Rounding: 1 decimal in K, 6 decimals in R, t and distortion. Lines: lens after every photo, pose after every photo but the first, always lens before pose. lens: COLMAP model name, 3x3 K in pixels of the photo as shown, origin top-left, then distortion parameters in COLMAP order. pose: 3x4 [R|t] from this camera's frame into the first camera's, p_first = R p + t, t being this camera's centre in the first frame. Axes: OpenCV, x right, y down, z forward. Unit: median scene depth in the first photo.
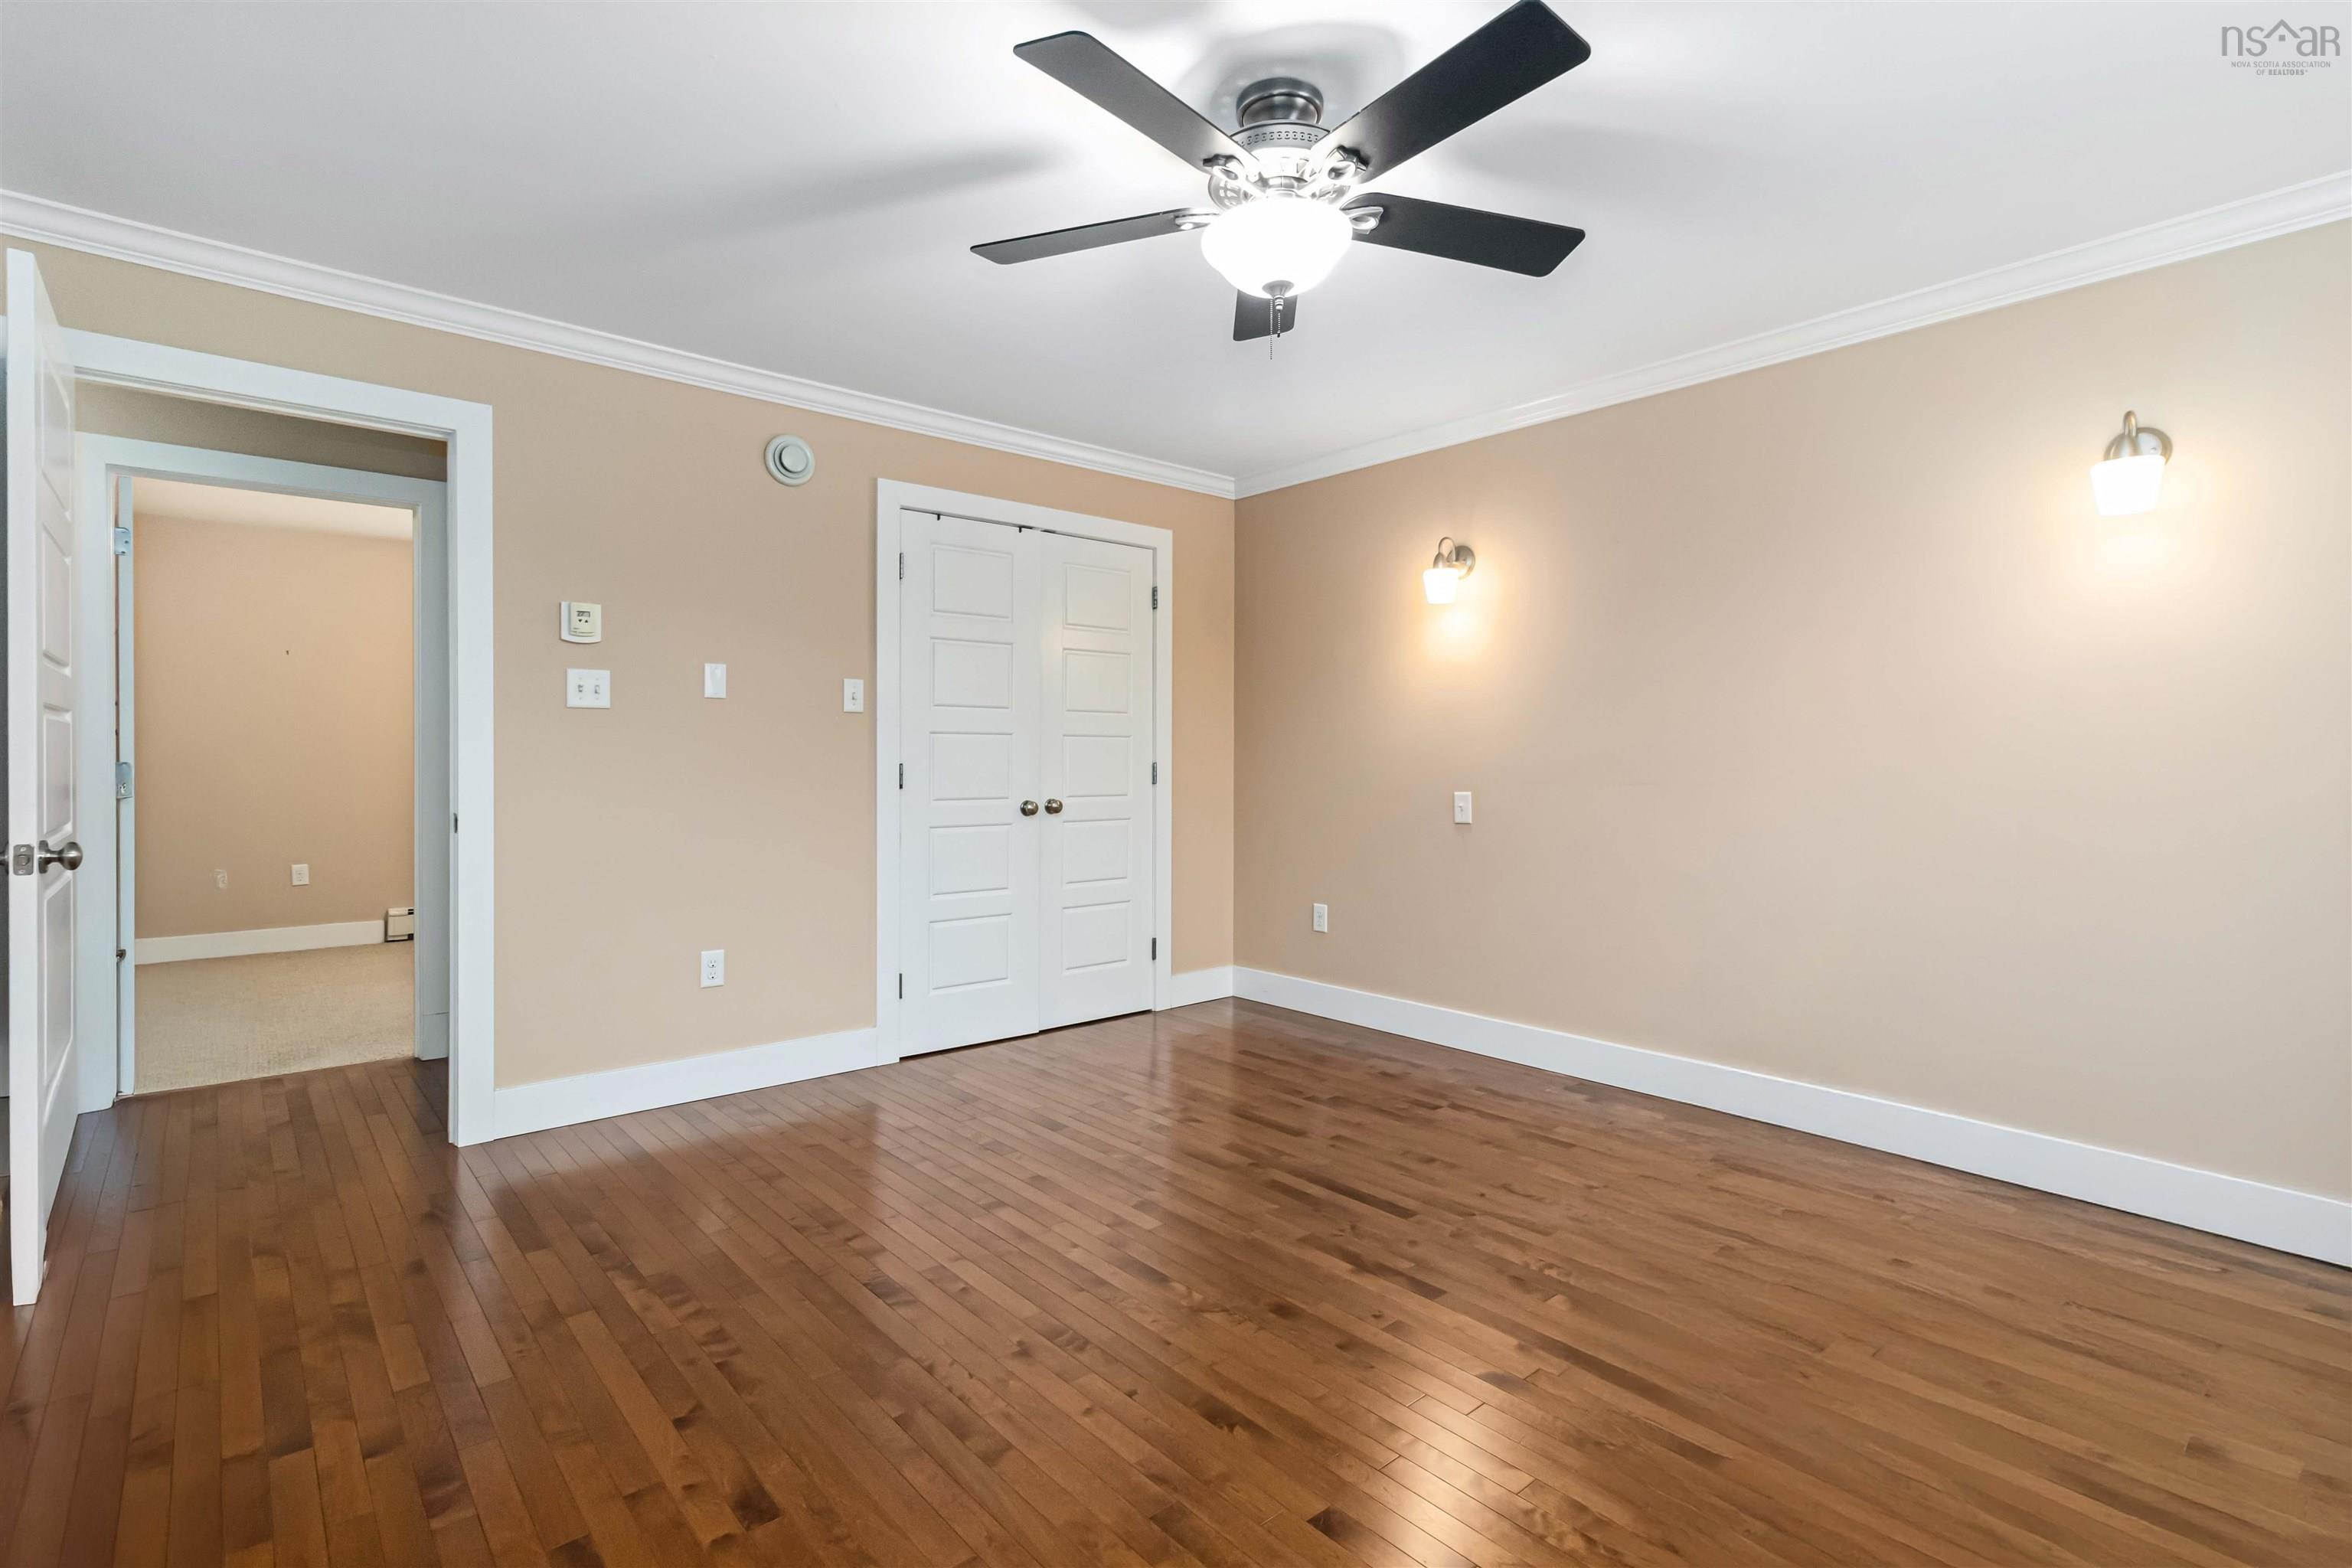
lens RADIAL K [[1115.8, 0, 1198.1], [0, 1115.8, 776.3], [0, 0, 1]] dist [0.003437, 0.000068]
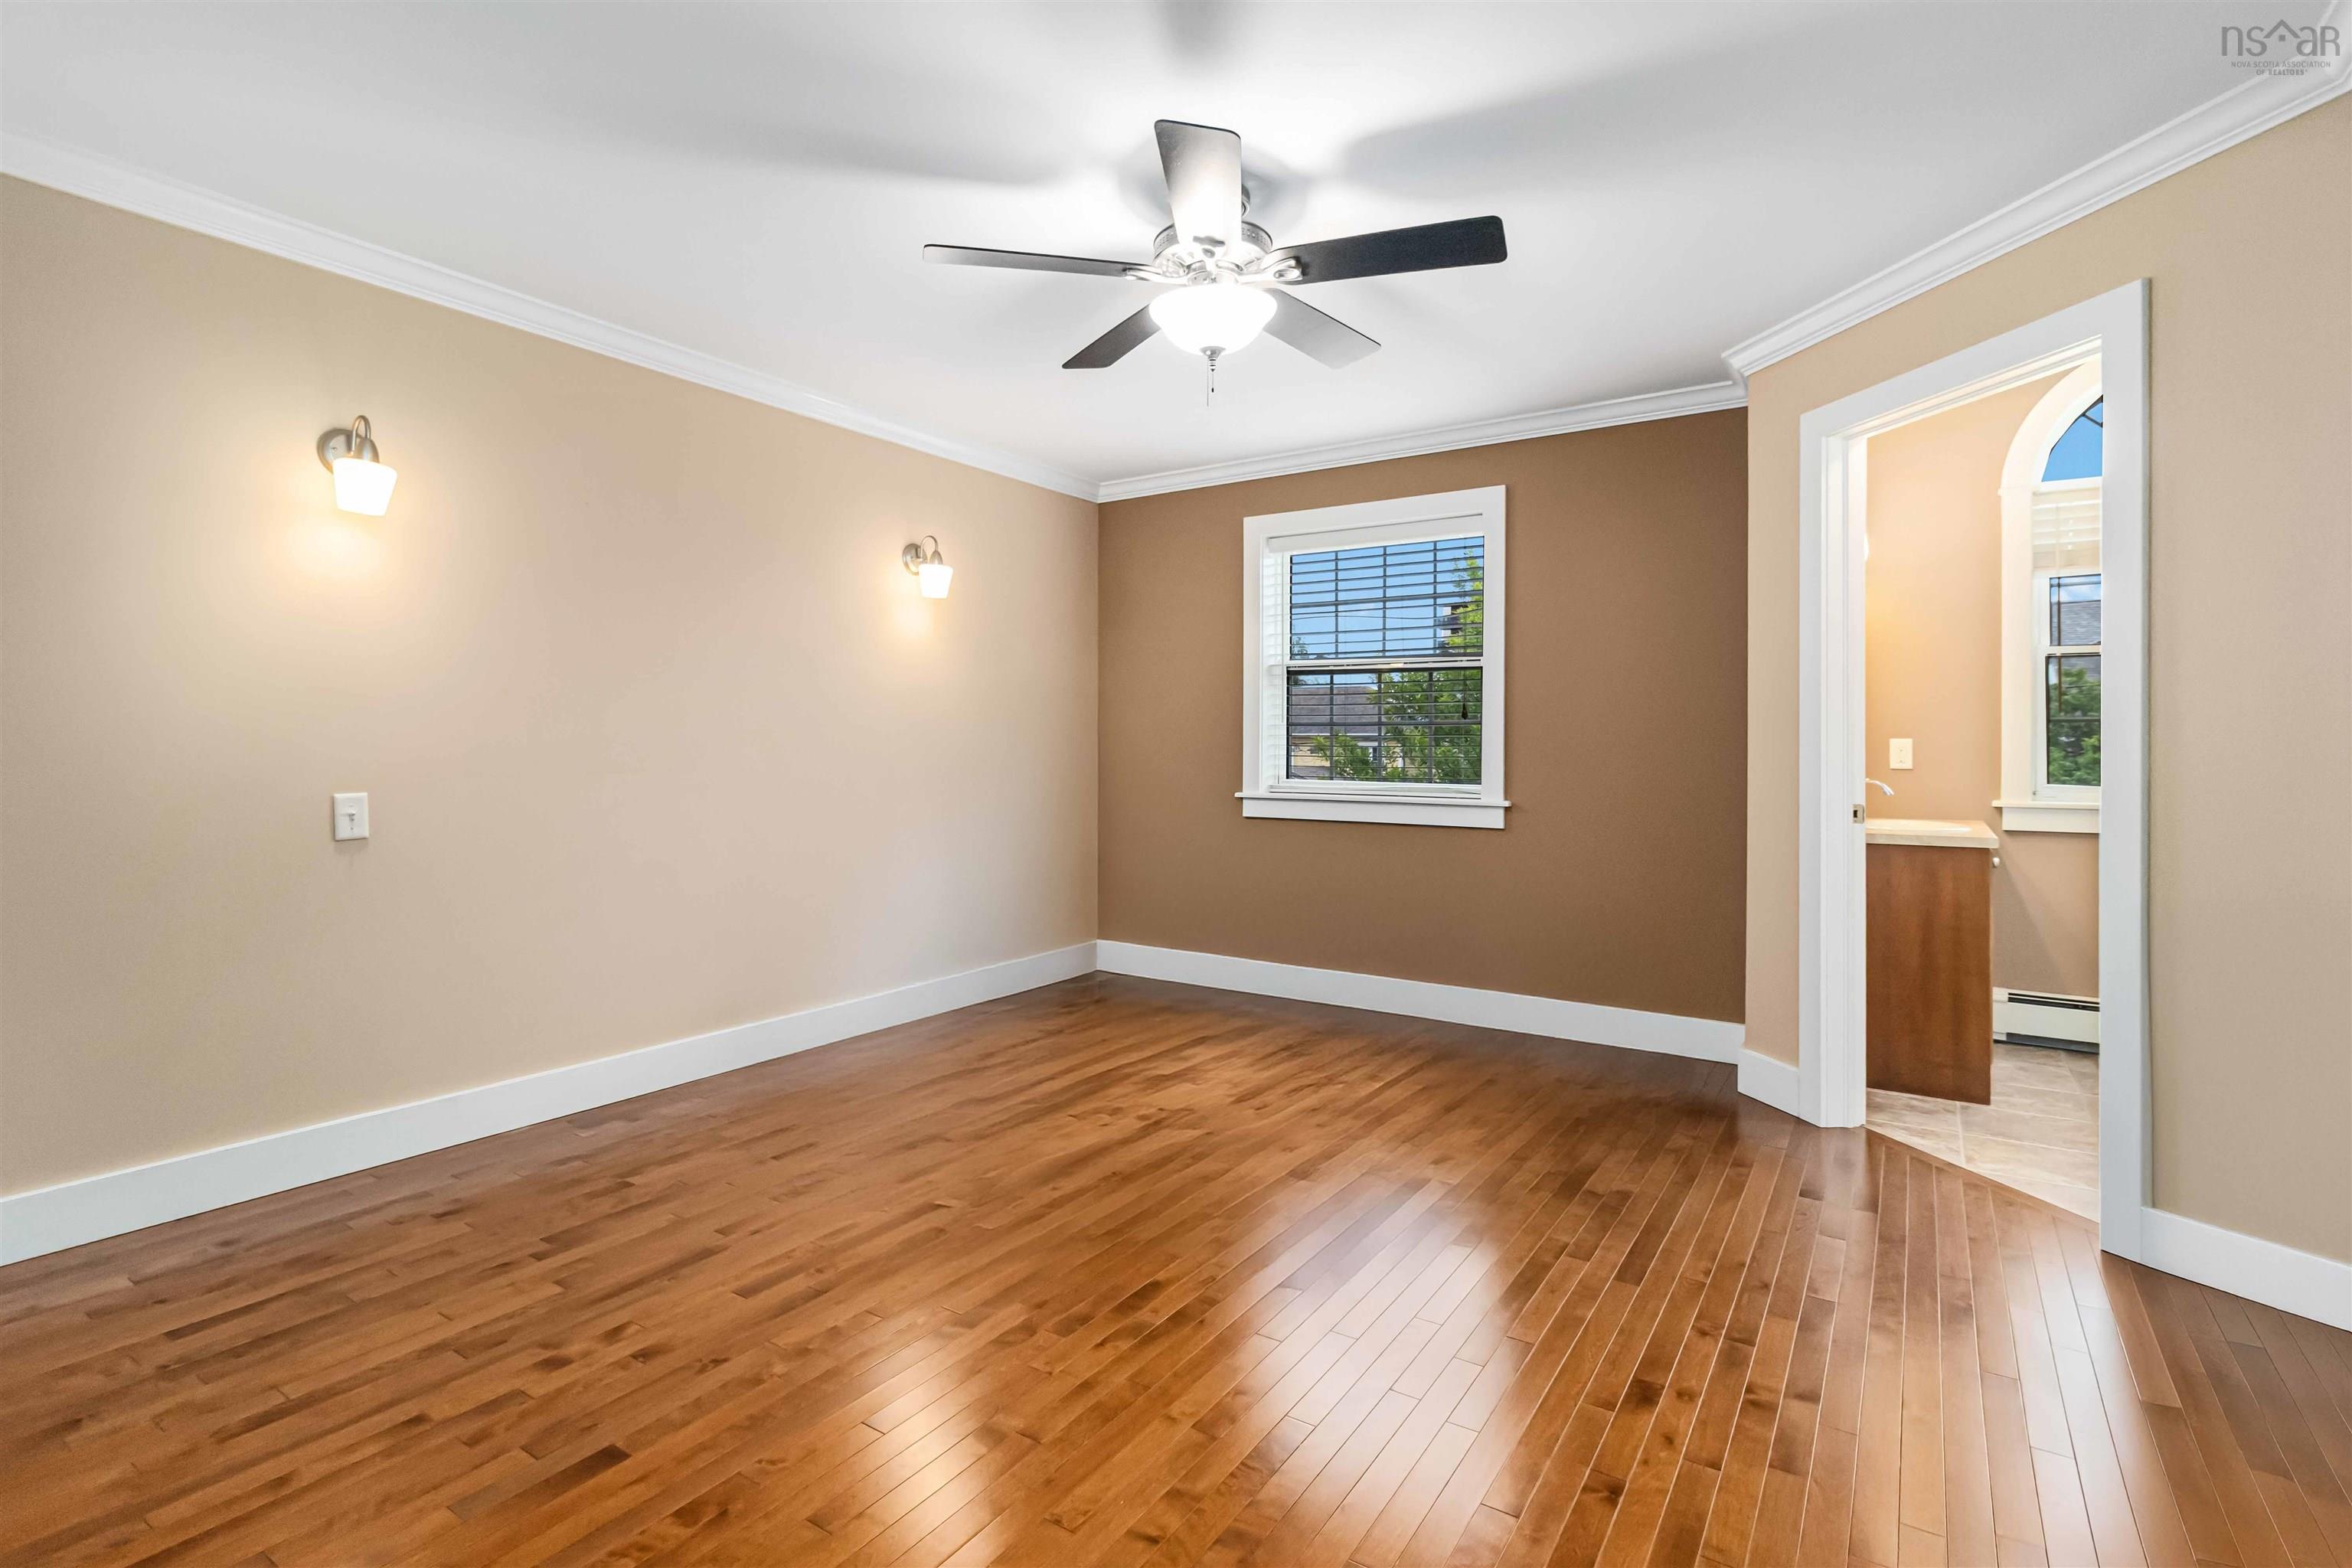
lens RADIAL K [[1115.8, 0, 1155.4], [0, 1115.8, 756.8], [0, 0, 1]] dist [0.003437, 0.000068]
pose [[-0.254158, -0.007122, 0.967137, -0.635793], [0.009518, 0.999906, 0.009865, -0.011624], [-0.967116, 0.011713, -0.254066, 0.814532]]
